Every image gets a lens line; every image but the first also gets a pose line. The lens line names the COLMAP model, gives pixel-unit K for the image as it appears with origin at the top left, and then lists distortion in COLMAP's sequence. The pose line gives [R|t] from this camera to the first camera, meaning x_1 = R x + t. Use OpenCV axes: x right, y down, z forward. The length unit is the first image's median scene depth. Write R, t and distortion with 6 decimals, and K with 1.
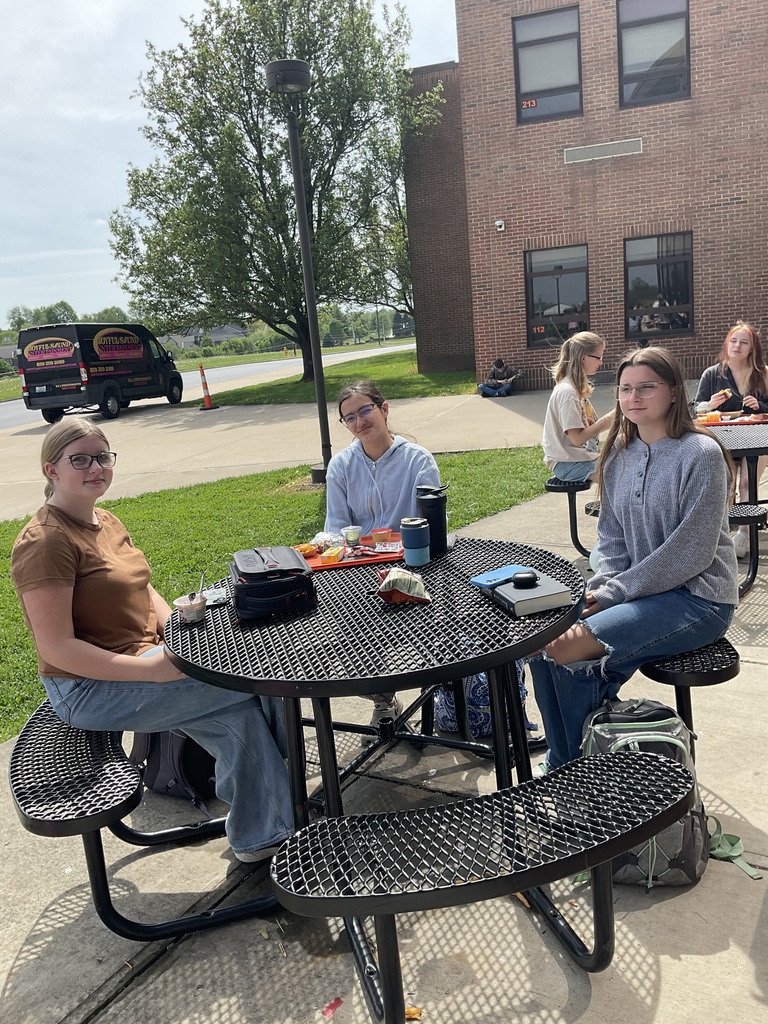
lens RADIAL K [[856.1, 0, 384.0], [0, 856.1, 512.0], [0, 0, 1]] dist [0.054505, -0.093276]
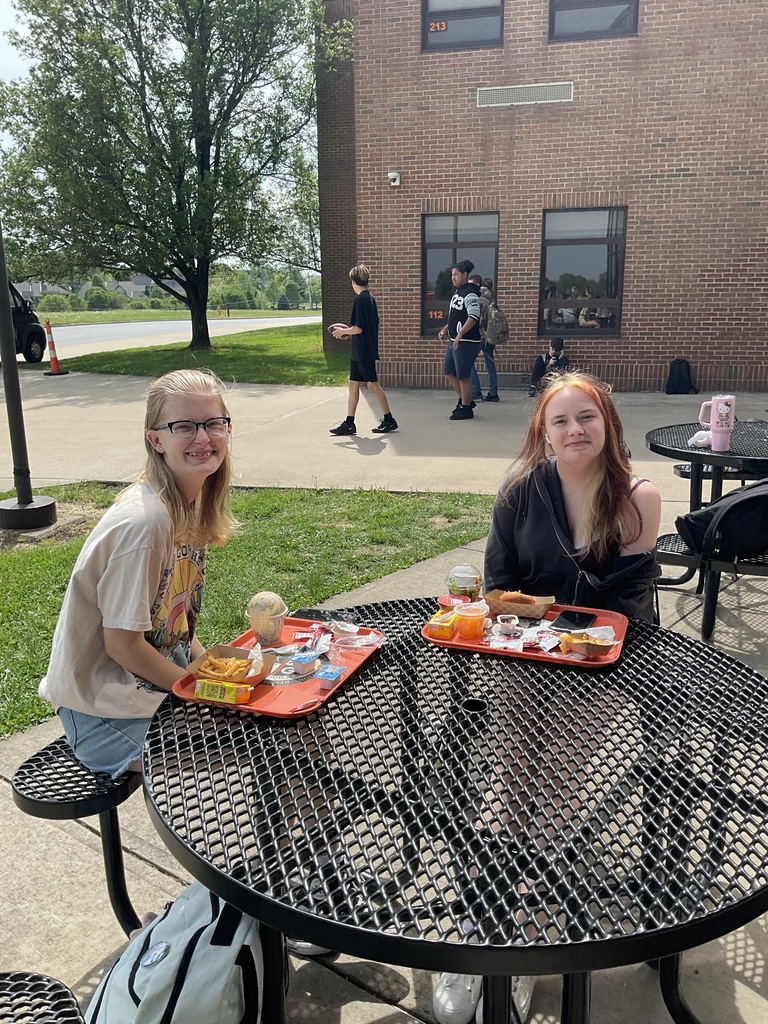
lens RADIAL K [[864.4, 0, 387.4], [0, 864.4, 497.4], [0, 0, 1]] dist [0.073236, -0.117819]
pose [[0.995355, 0.068333, 0.067811, 0.095948], [-0.069426, 0.997491, 0.013884, -0.051415], [-0.066692, -0.018527, 0.997602, 0.196466]]
